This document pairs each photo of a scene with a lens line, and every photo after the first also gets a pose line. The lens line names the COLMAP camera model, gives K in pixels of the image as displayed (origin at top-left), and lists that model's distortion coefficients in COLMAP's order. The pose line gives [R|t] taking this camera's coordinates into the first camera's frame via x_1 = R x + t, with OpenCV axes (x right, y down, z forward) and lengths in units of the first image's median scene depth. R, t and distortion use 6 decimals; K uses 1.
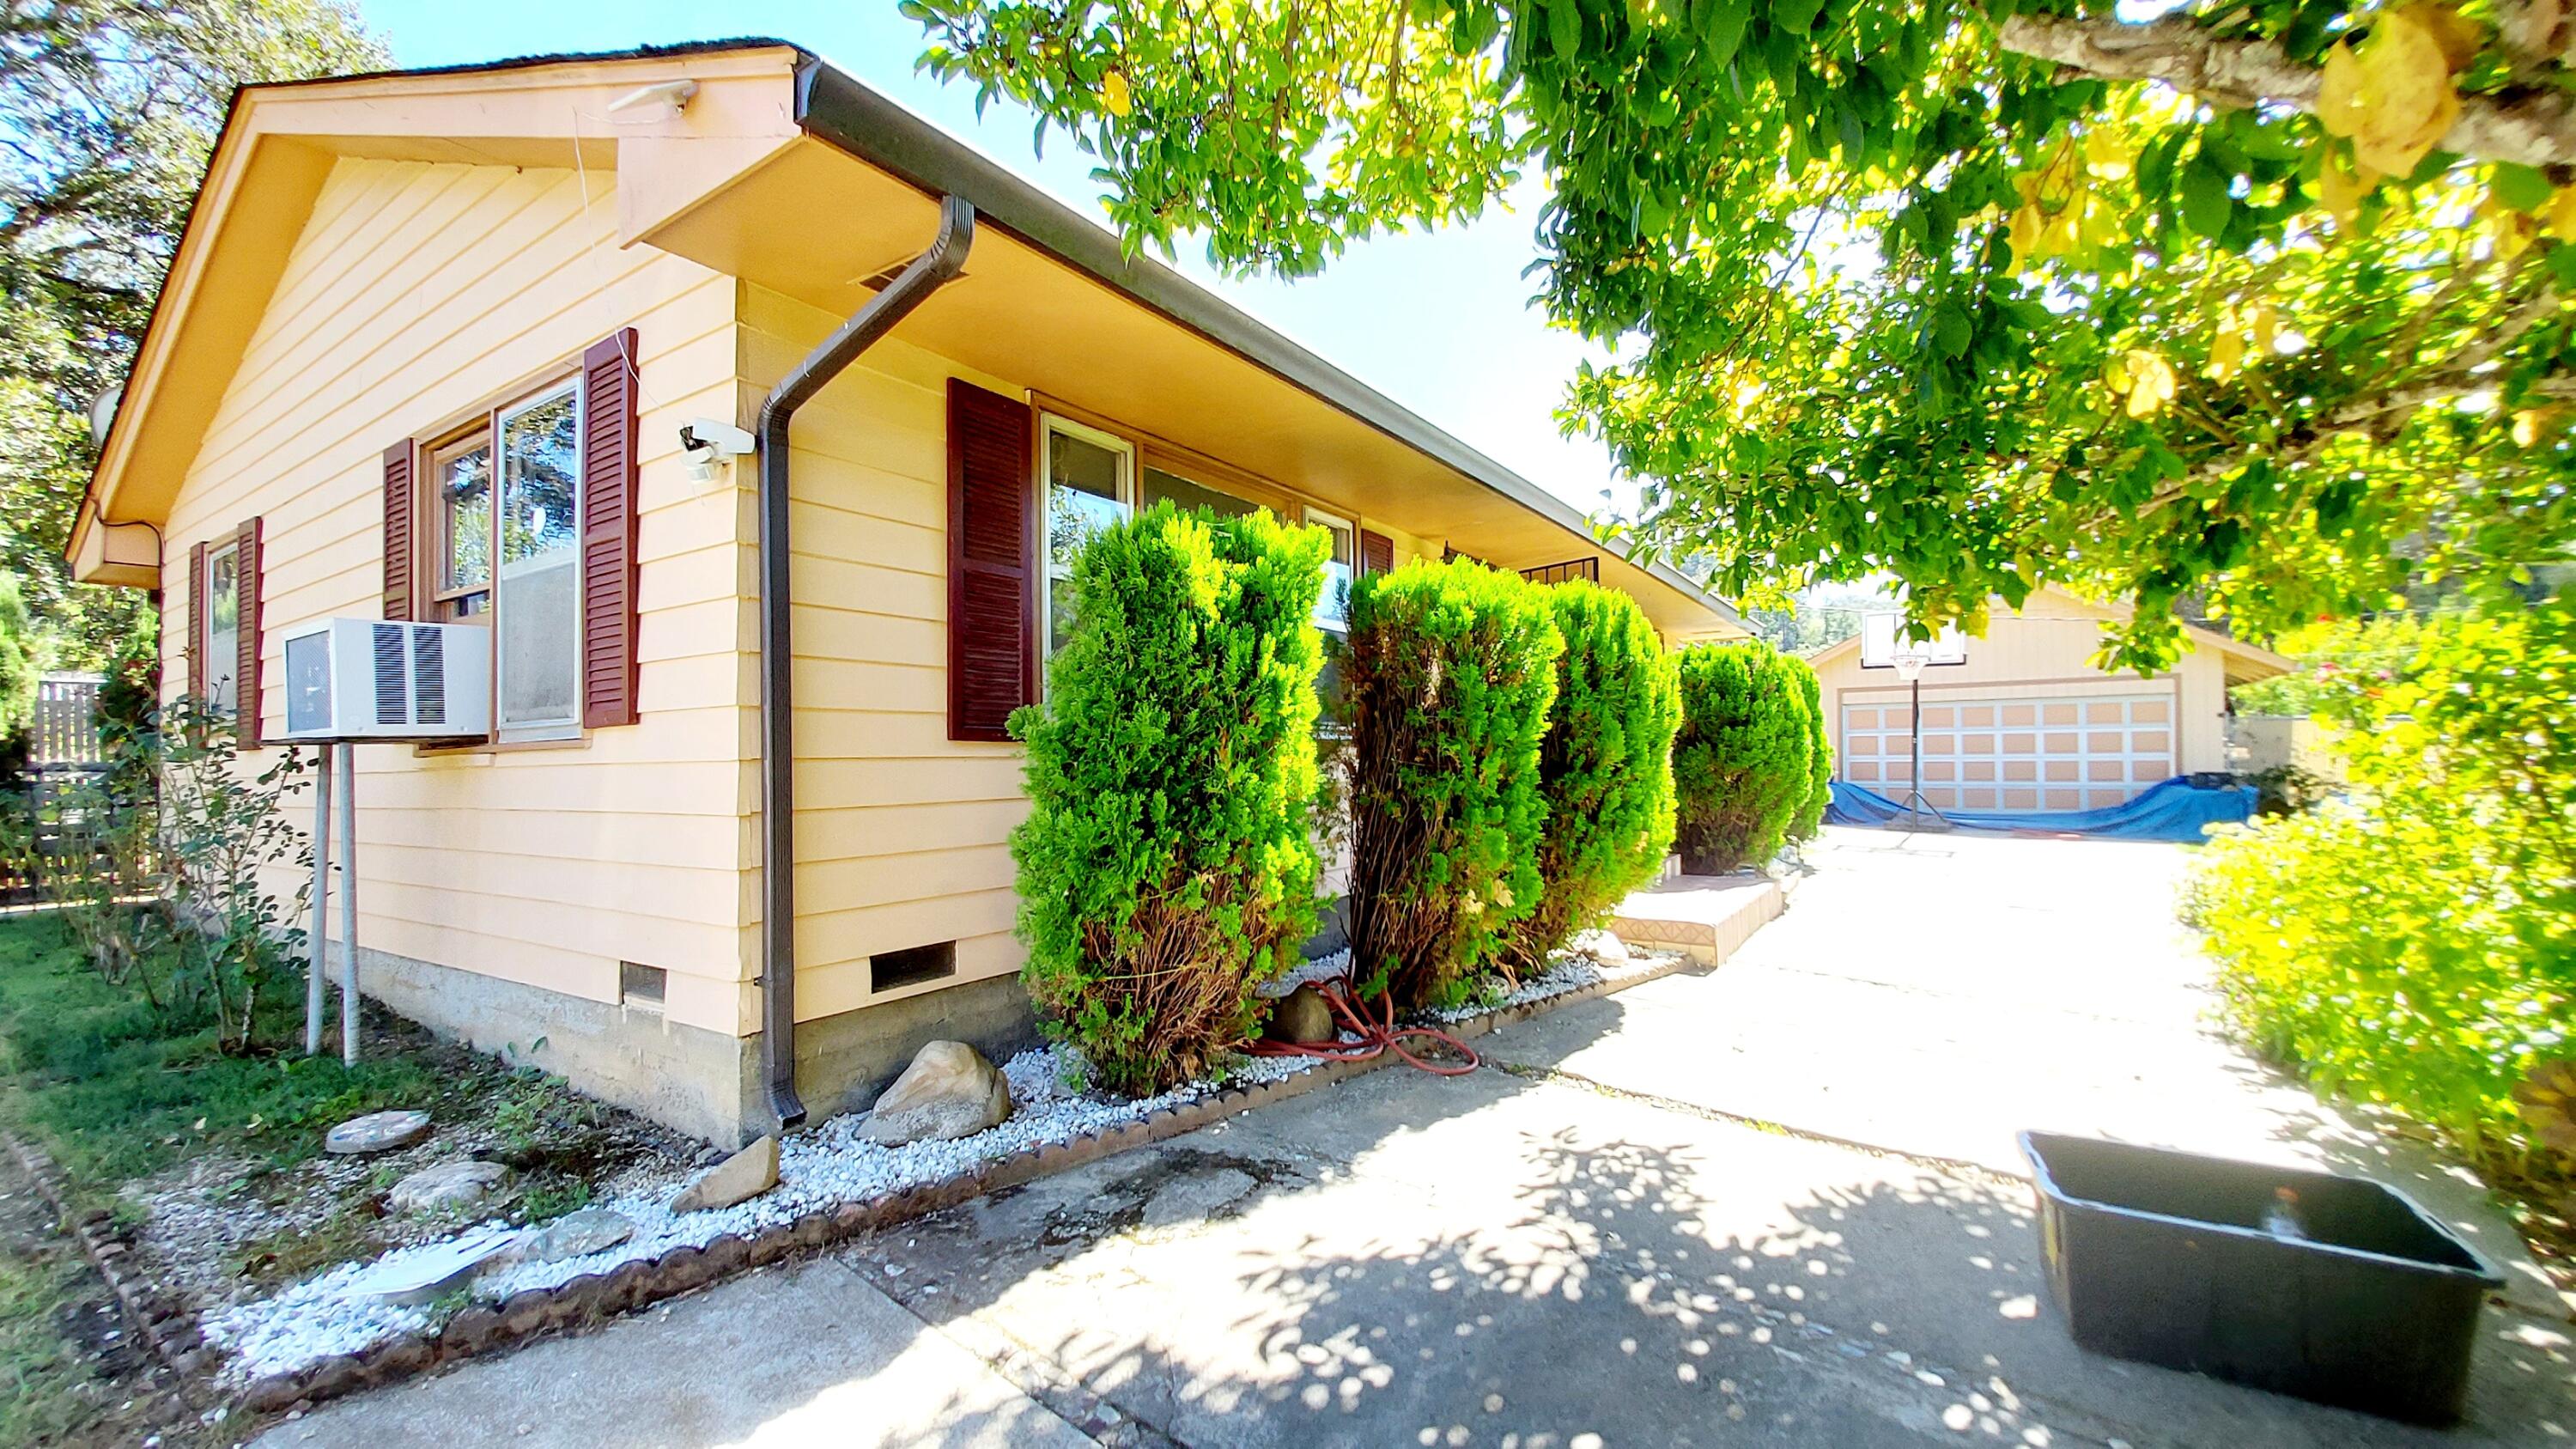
lens RADIAL K [[1014.0, 0, 1343.3], [0, 1014.0, 735.1], [0, 0, 1]] dist [0.002403, 0.000320]
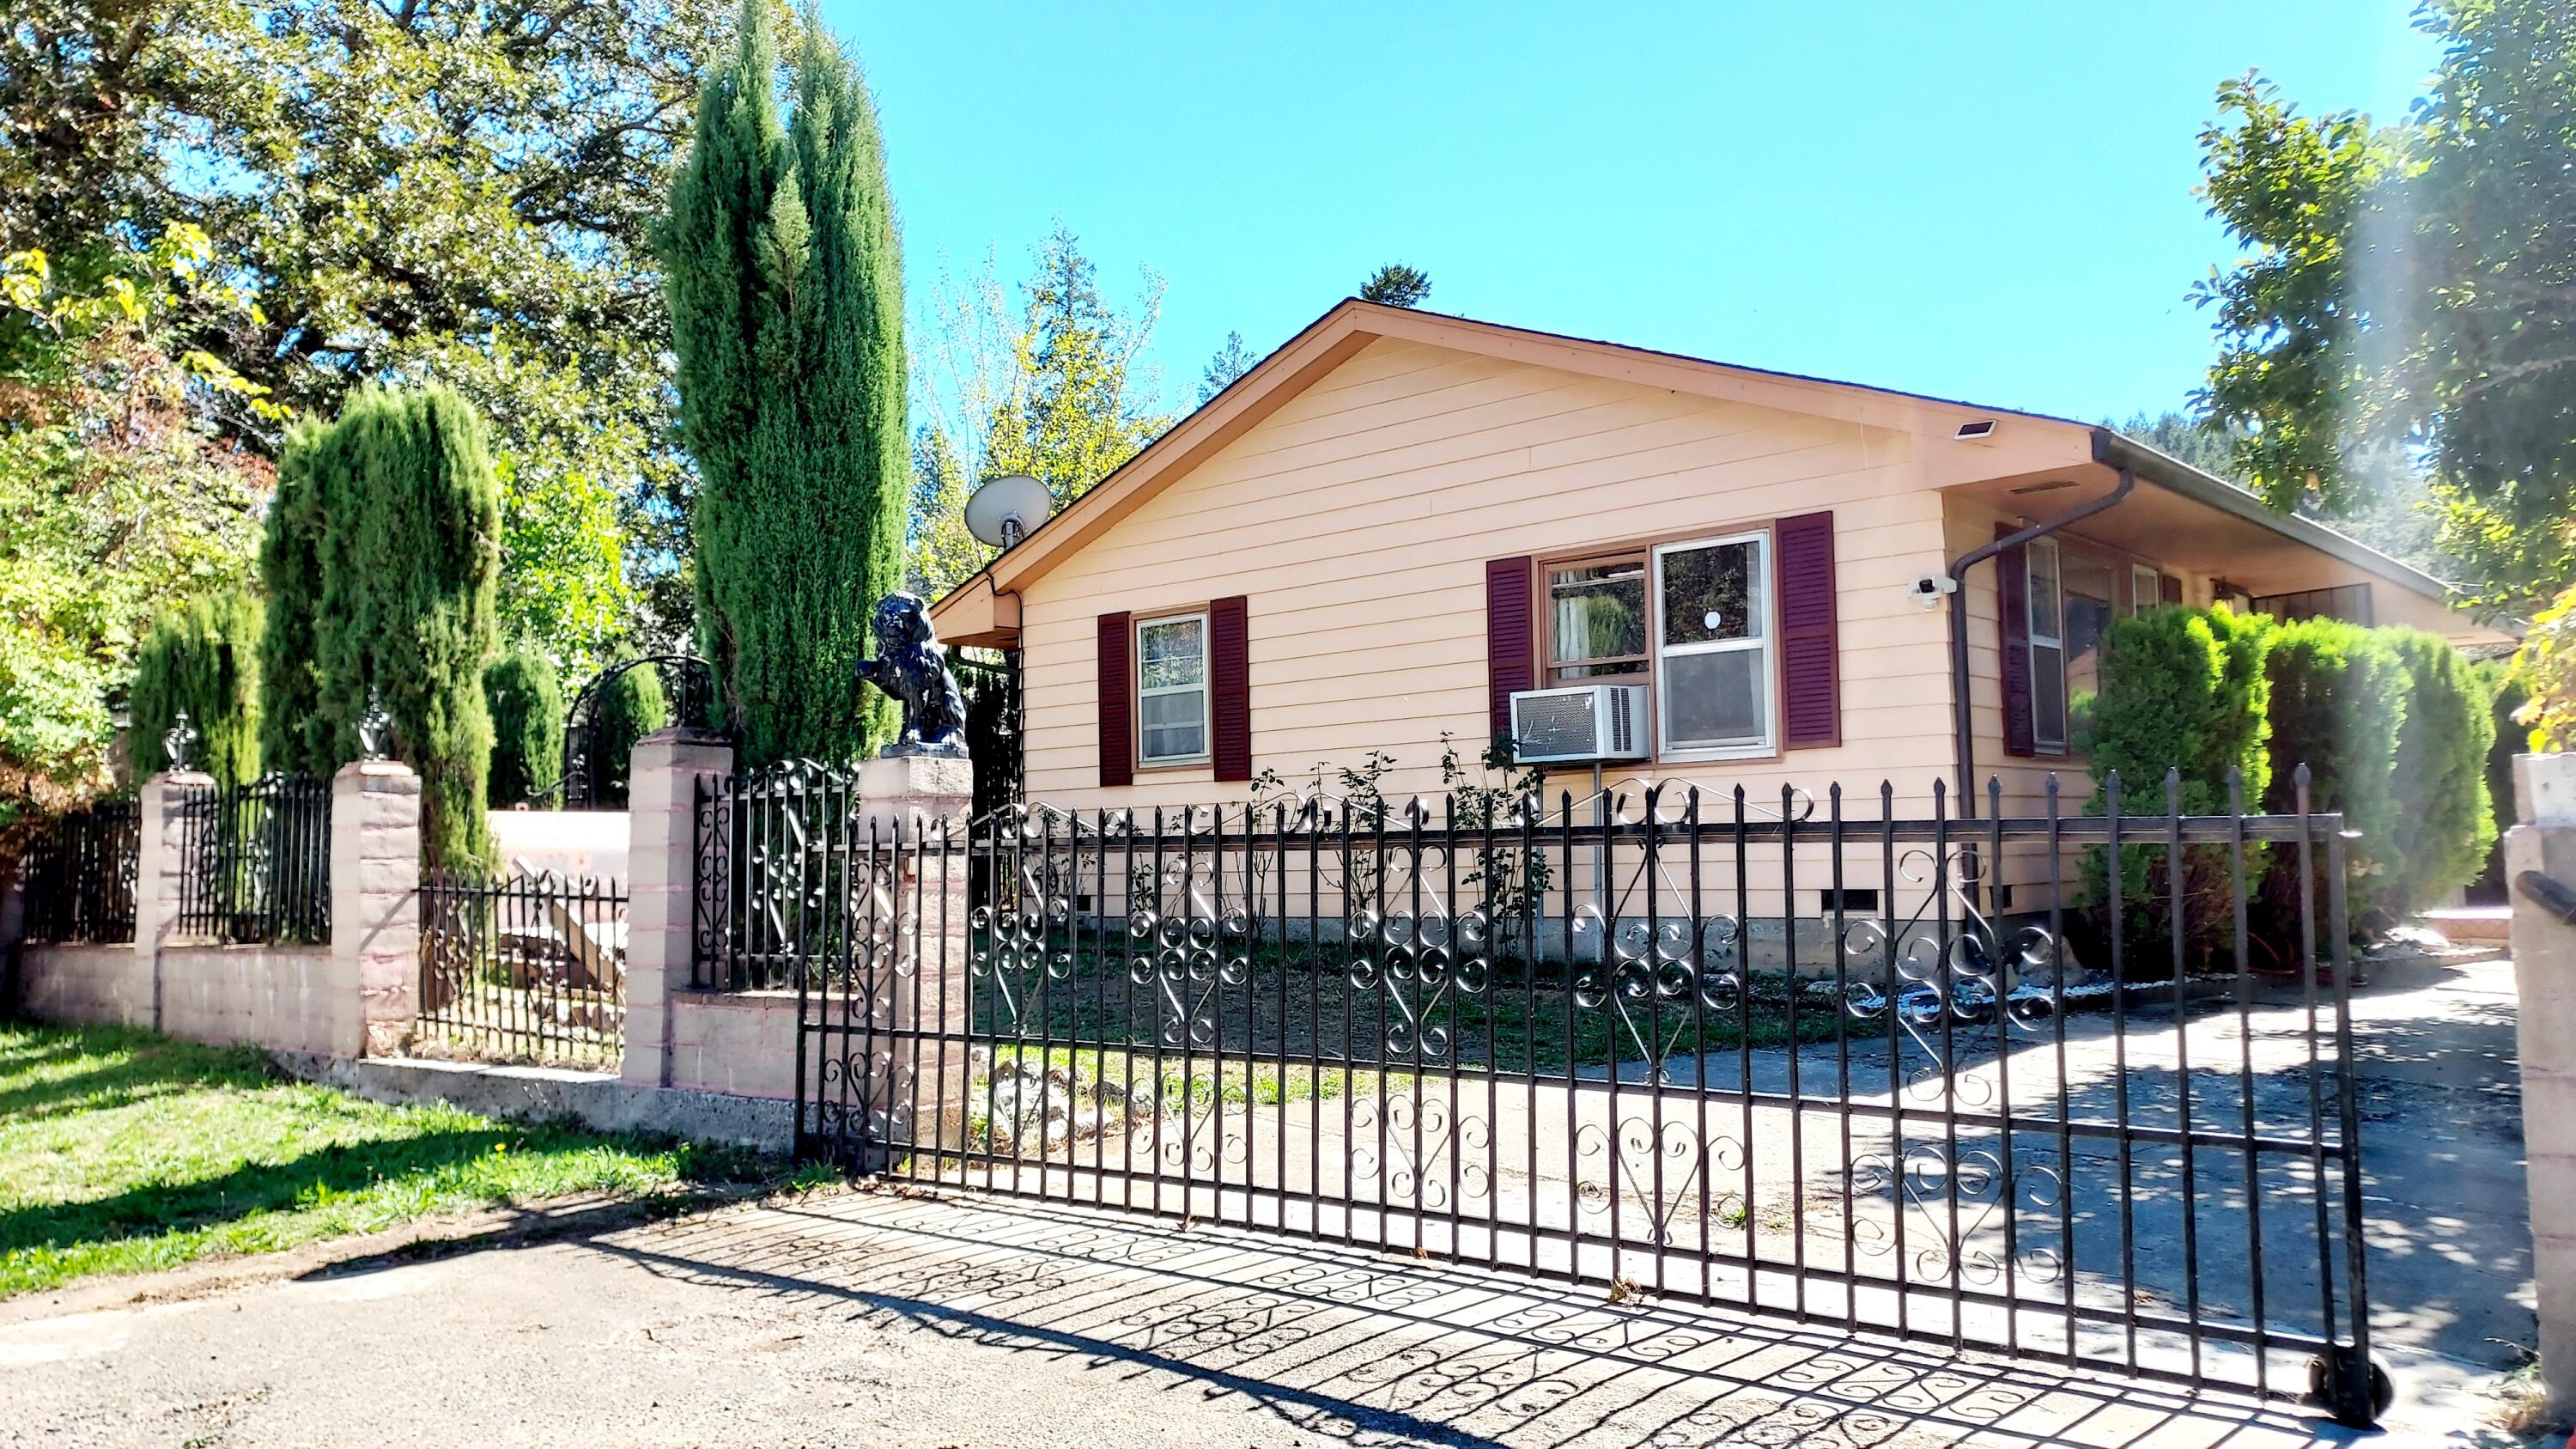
lens RADIAL K [[1823.0, 0, 1275.4], [0, 1823.0, 739.4], [0, 0, 1]] dist [0.109432, -0.139385]
pose [[0.985744, -0.013267, -0.167729, -0.361756], [0.007962, 0.999448, -0.032258, 0.022284], [0.168064, 0.030462, 0.985305, -0.706672]]
